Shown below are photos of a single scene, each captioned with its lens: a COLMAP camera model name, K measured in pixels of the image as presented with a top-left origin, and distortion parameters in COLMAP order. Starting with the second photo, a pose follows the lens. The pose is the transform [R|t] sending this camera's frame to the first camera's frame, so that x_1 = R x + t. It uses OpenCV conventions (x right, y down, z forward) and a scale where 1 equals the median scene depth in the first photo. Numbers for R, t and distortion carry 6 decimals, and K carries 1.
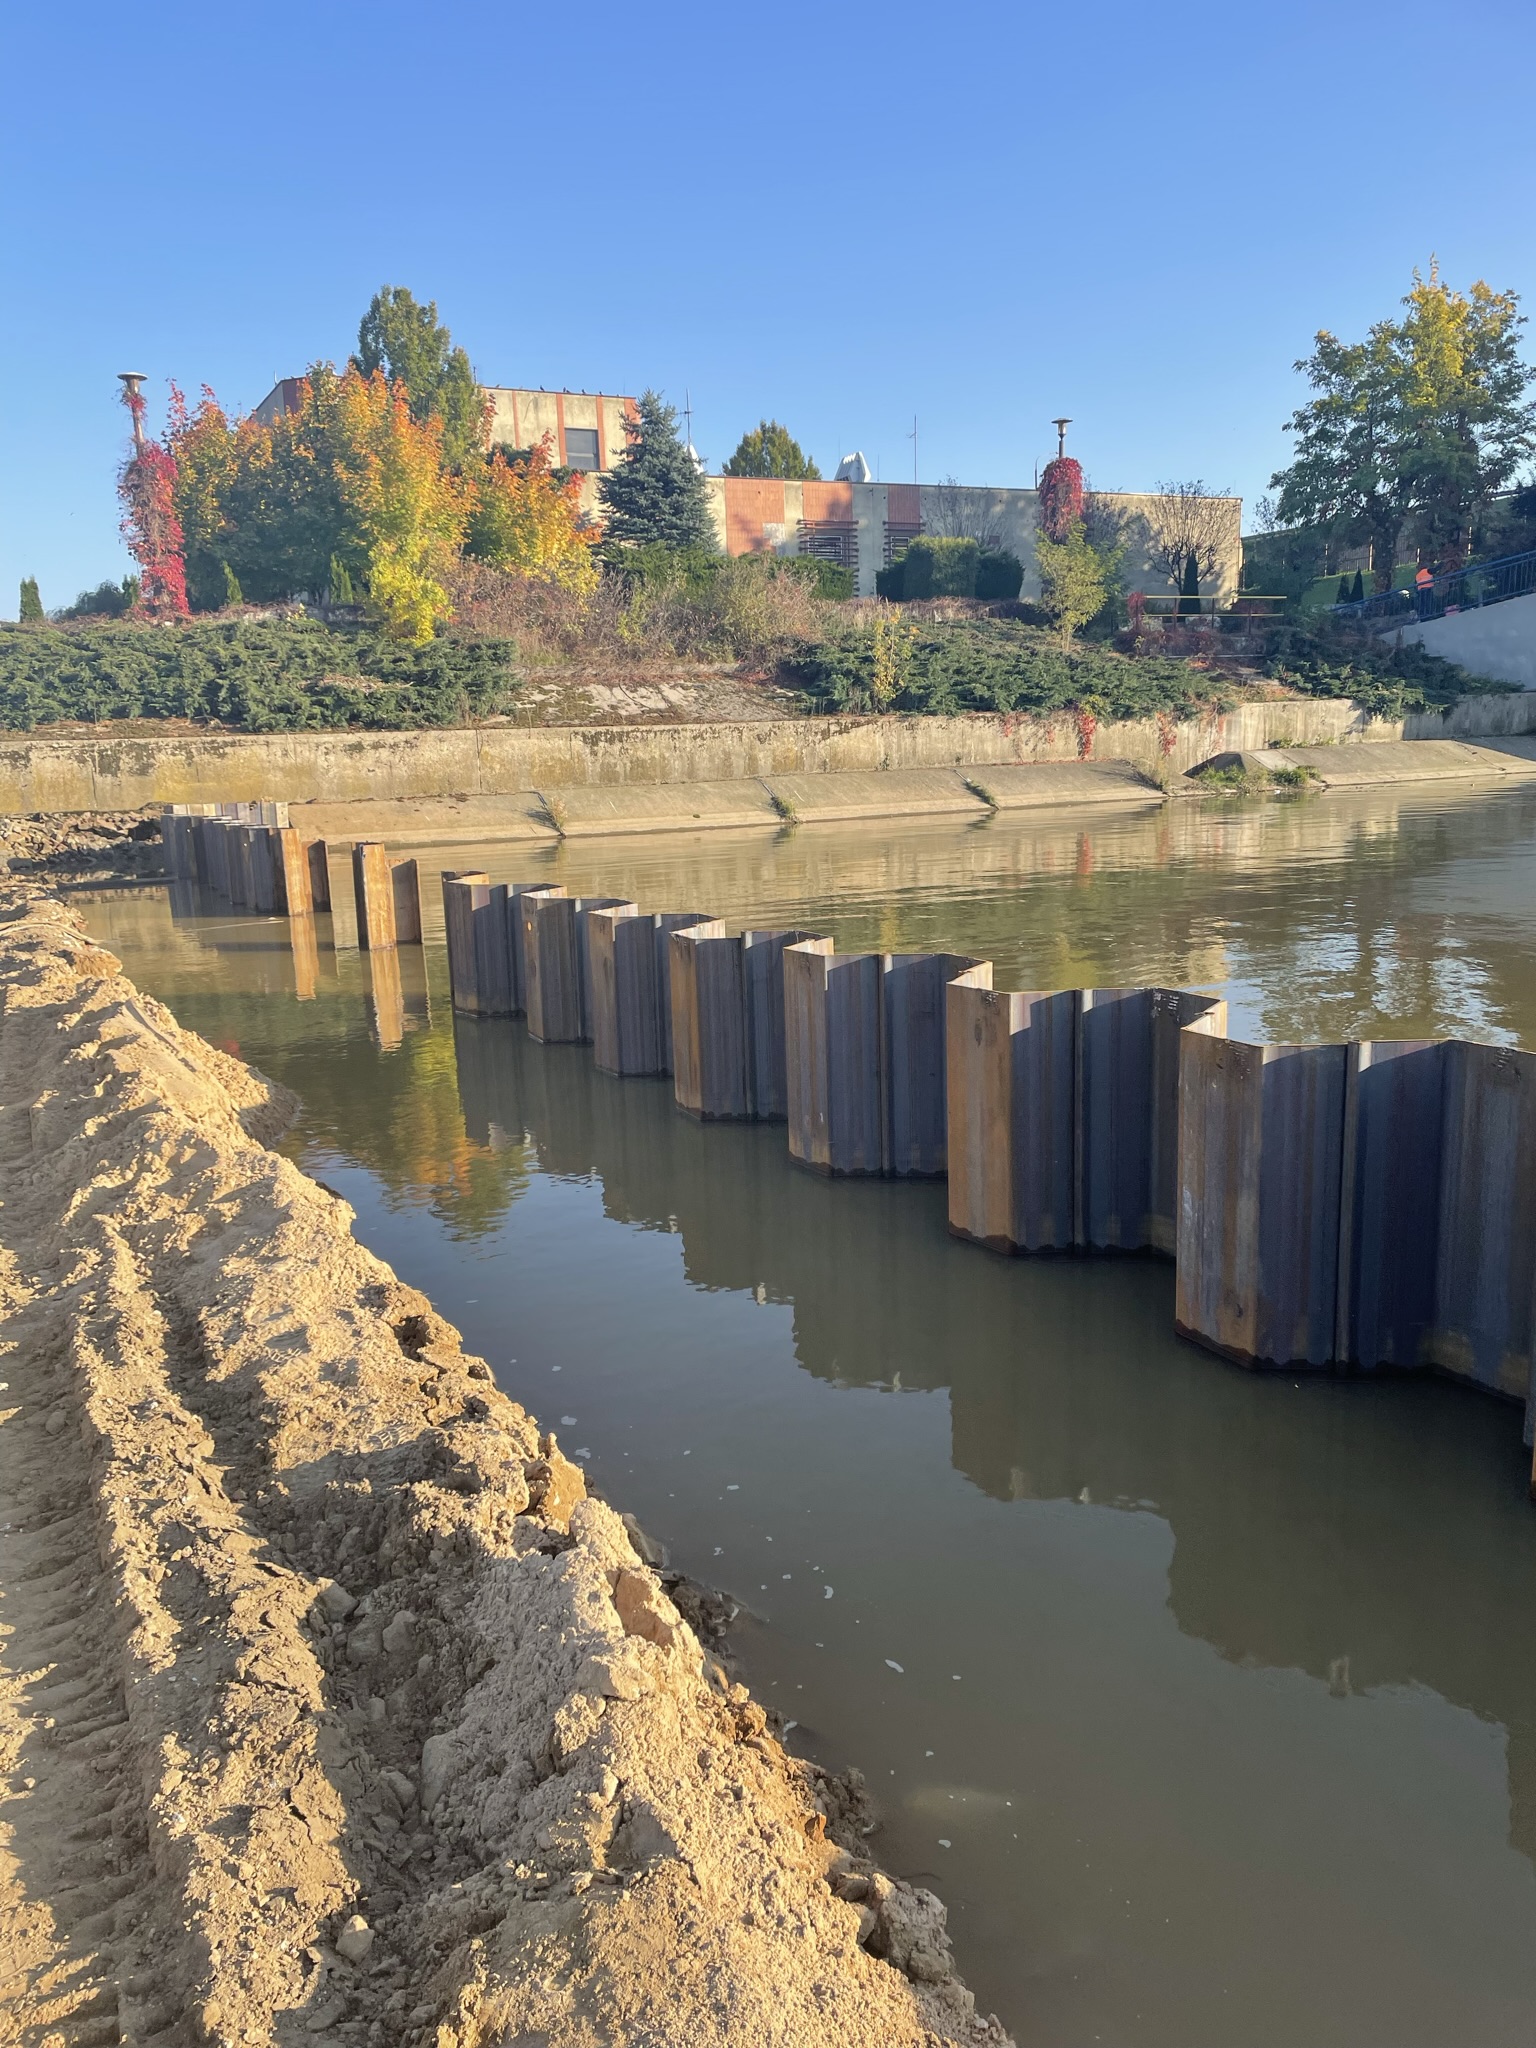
lens RADIAL K [[1540.9, 0, 747.7], [0, 1540.9, 1042.9], [0, 0, 1]] dist [0.101451, -0.117406]
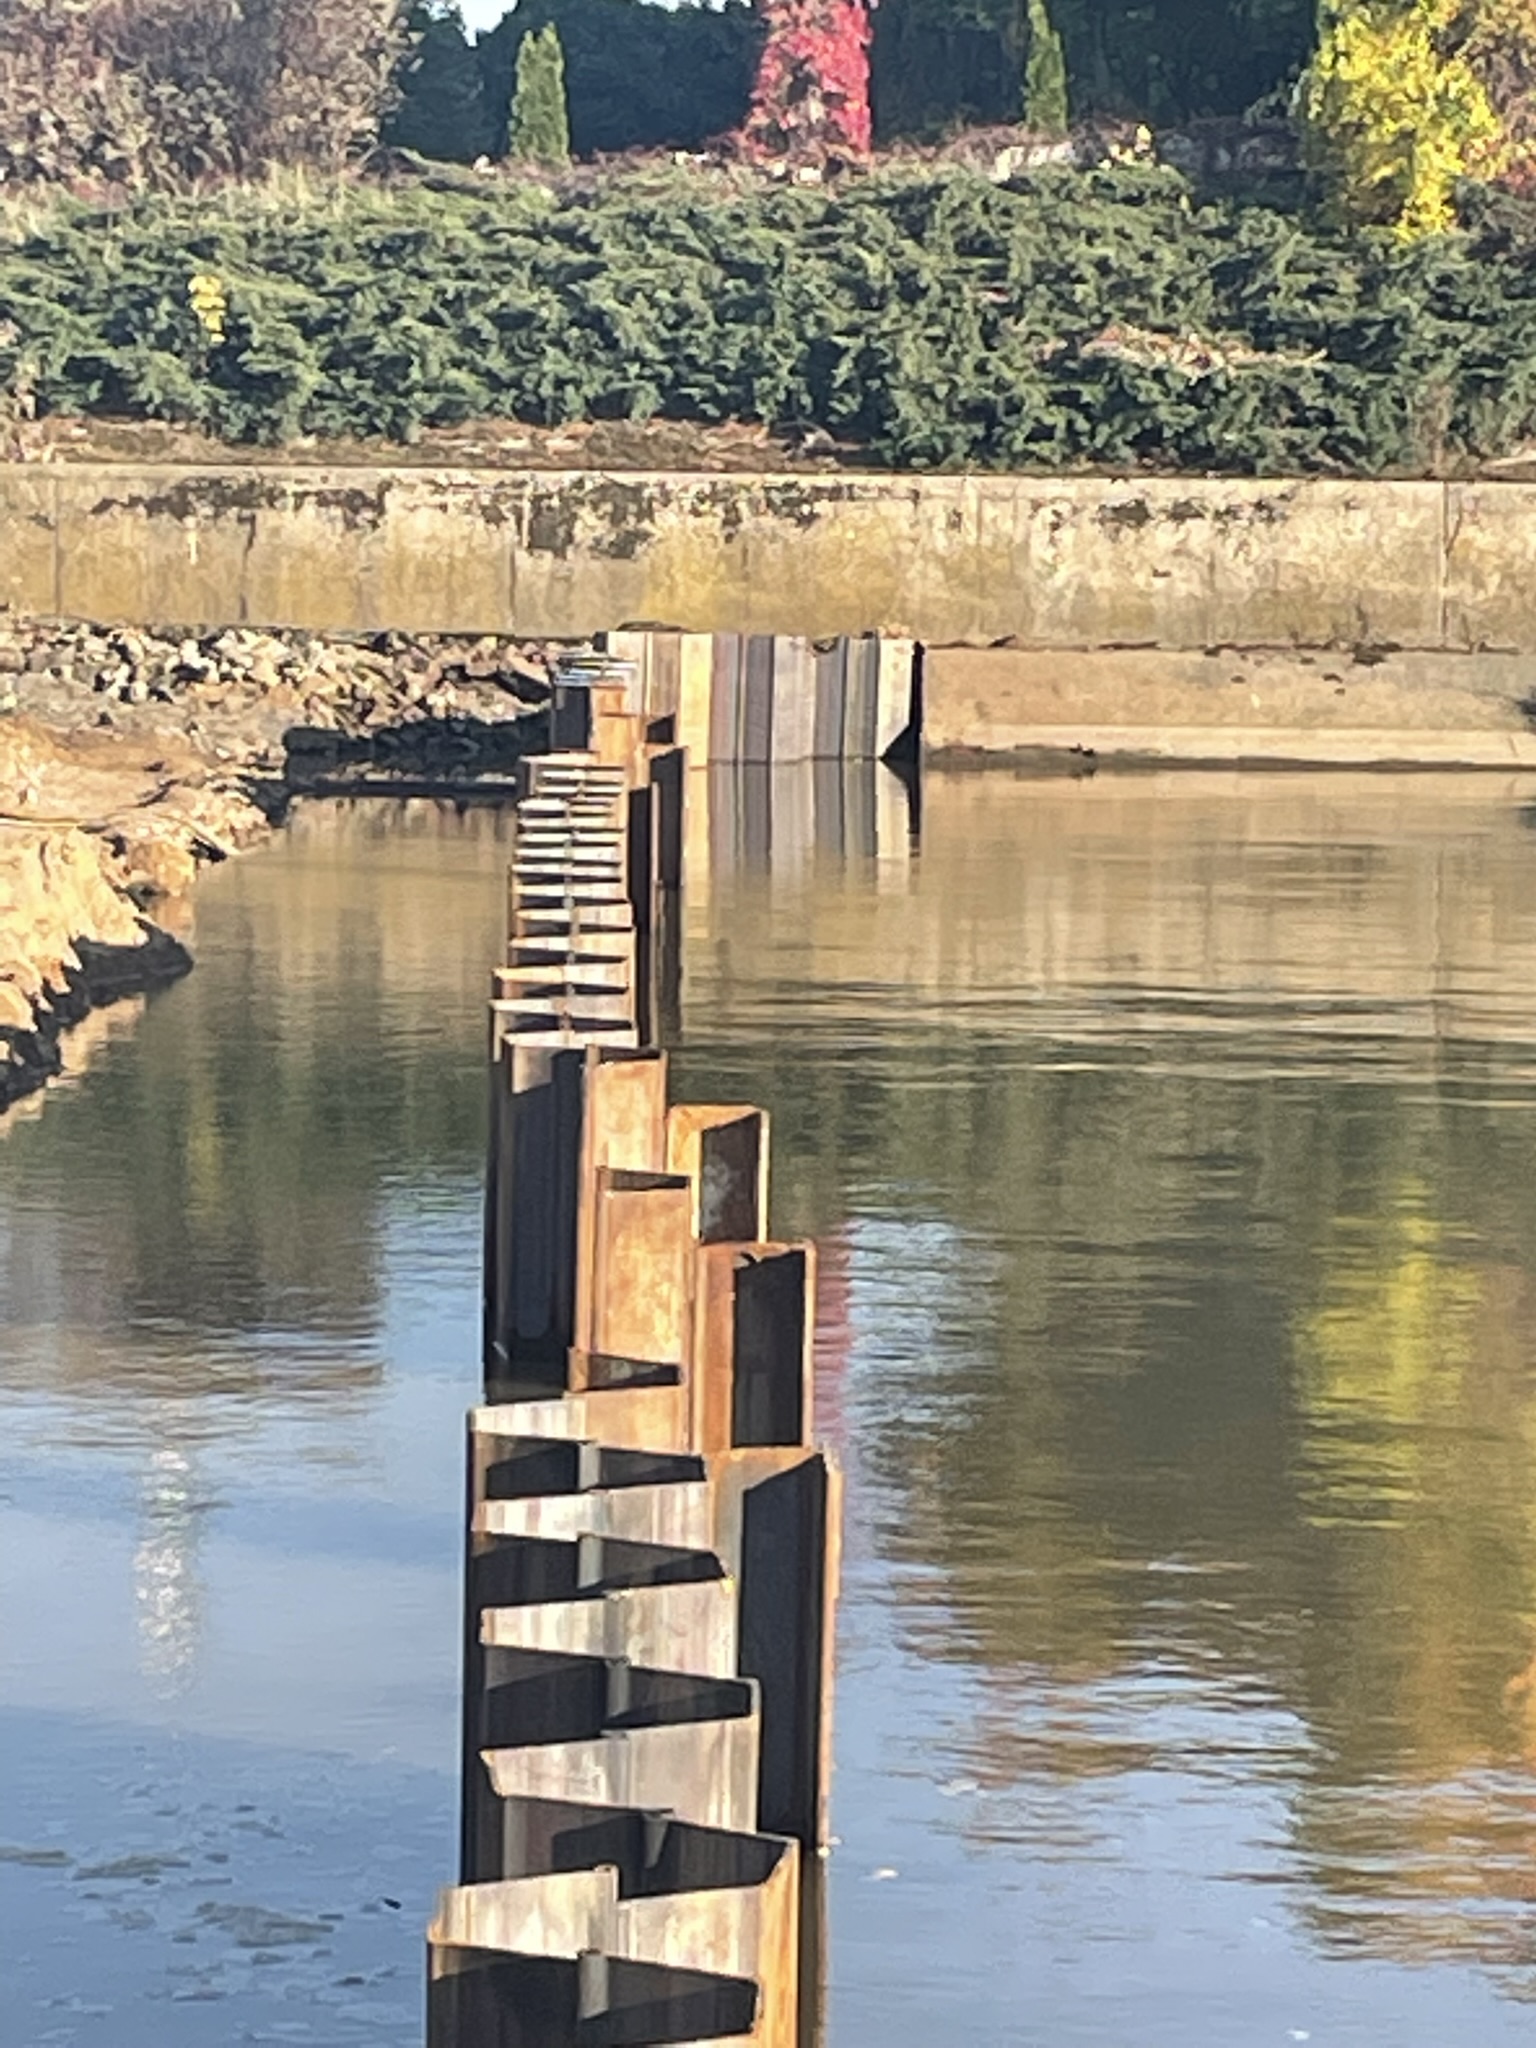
lens RADIAL K [[7854.3, 0, 875.7], [0, 7854.3, 984.0], [0, 0, 1]] dist [0.112790, 0.000000]
pose [[0.899401, 0.080460, -0.429656, 0.533960], [-0.129511, 0.987831, -0.086119, 0.103420], [0.417498, 0.133100, 0.898877, -0.770471]]
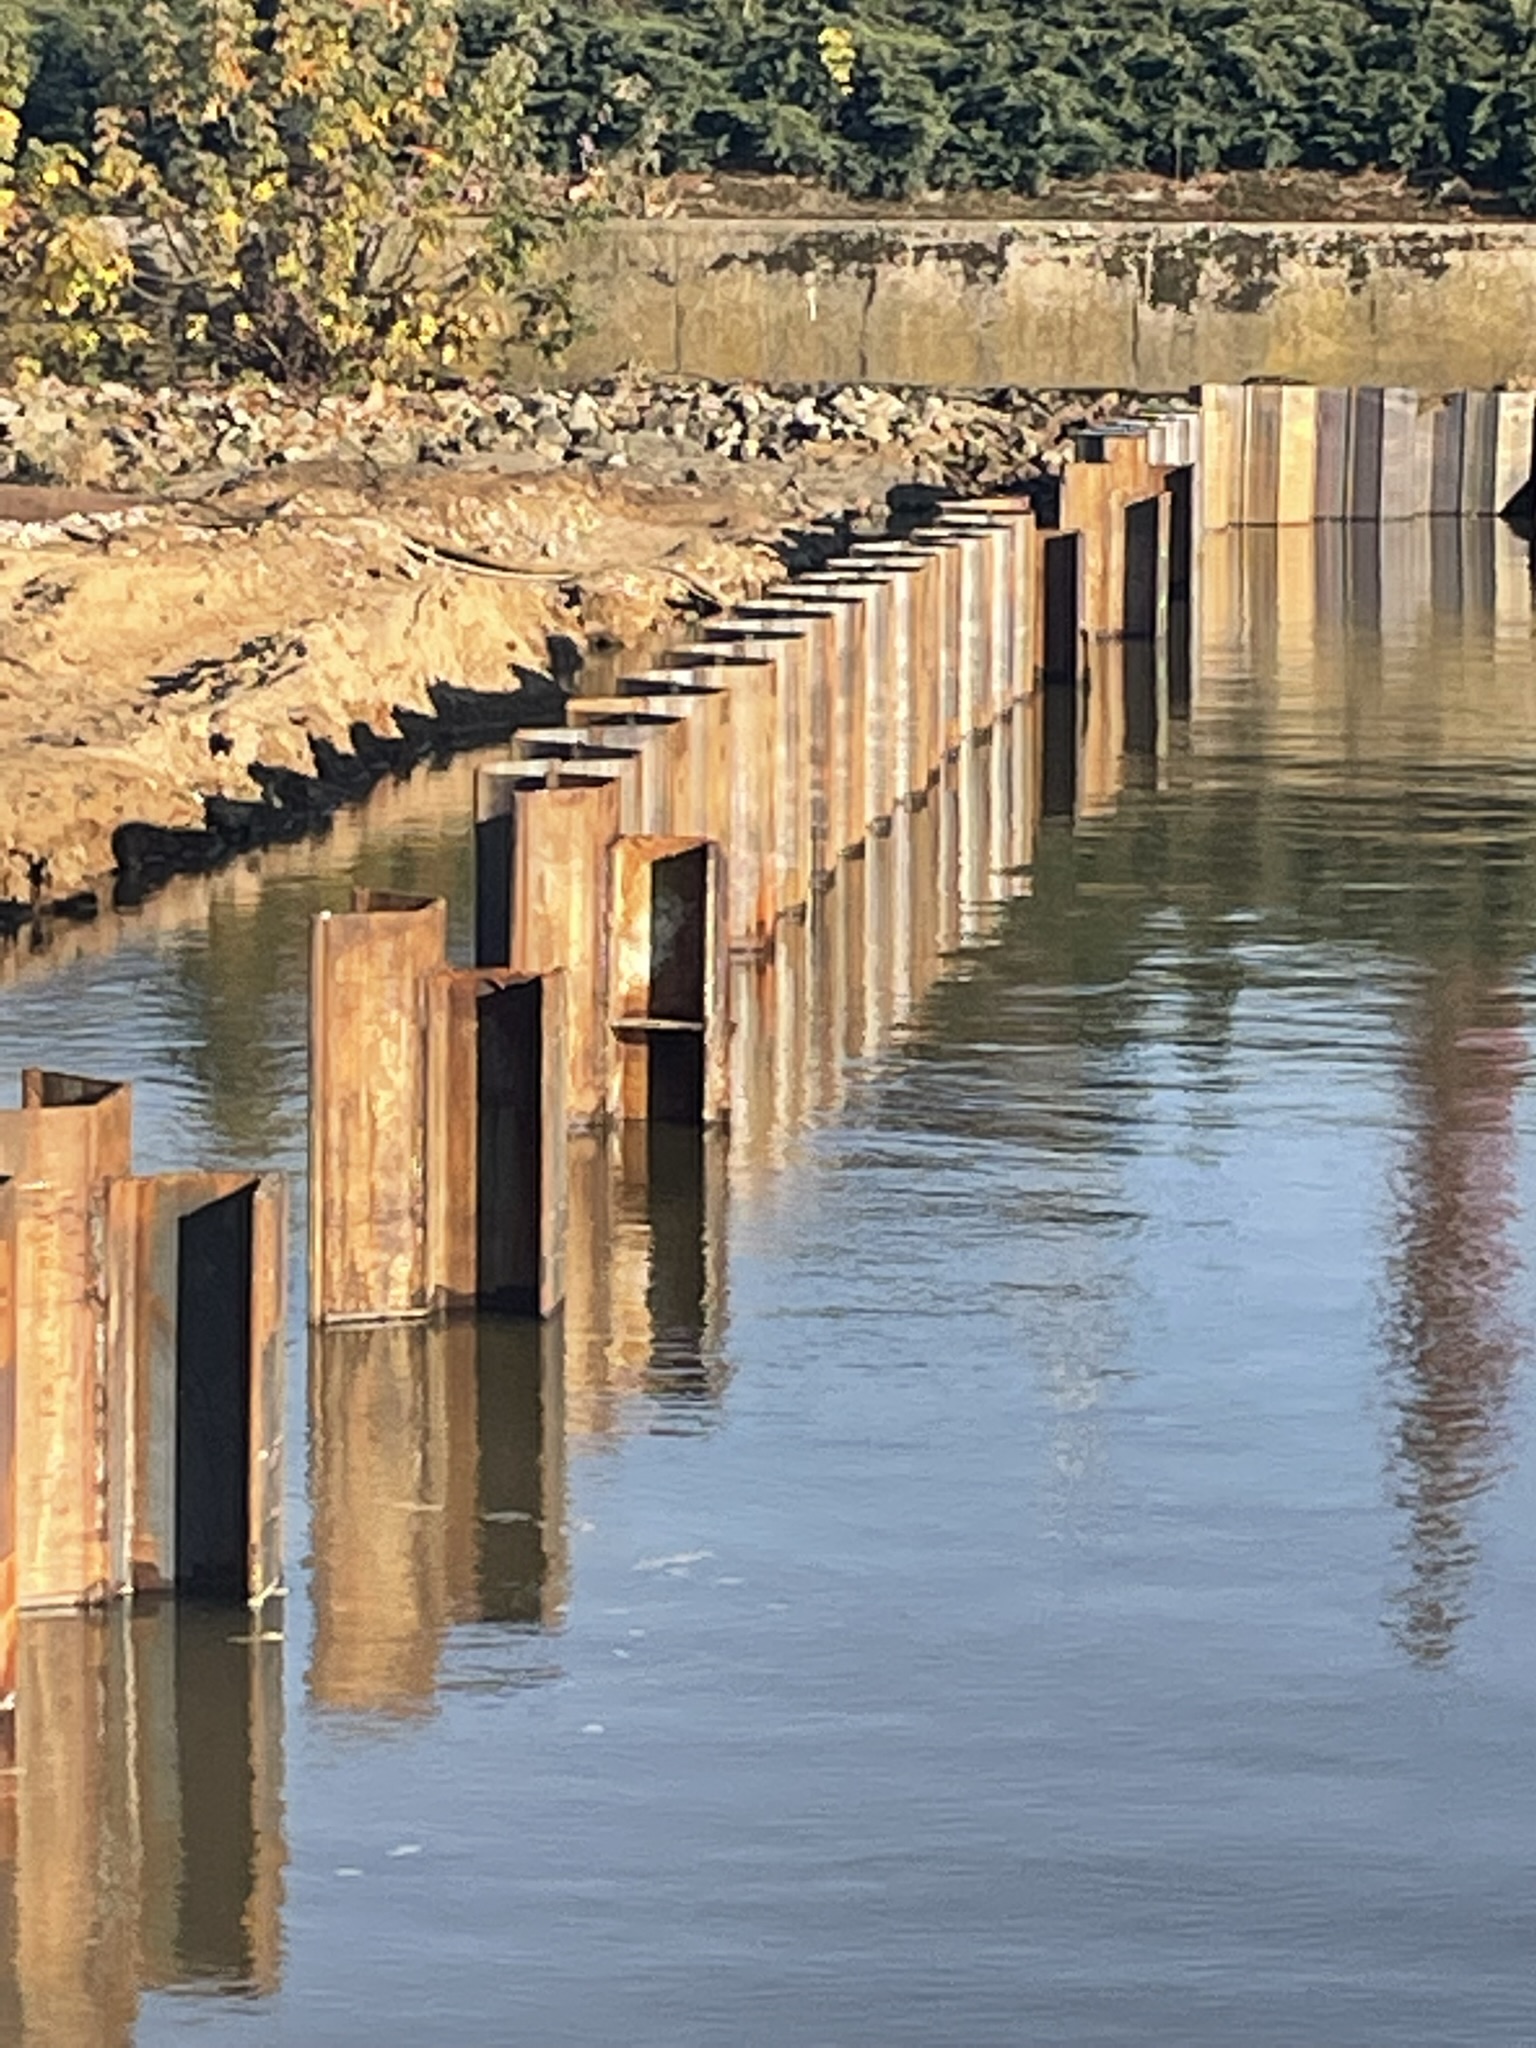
lens RADIAL K [[7854.3, 0, 771.3], [0, 7854.3, 1020.2], [0, 0, 1]] dist [0.112790, 0.000000]
pose [[0.830009, 0.100311, -0.548655, 0.599060], [-0.142803, 0.989125, -0.035191, 0.093465], [0.539158, 0.107559, 0.835308, -0.698421]]
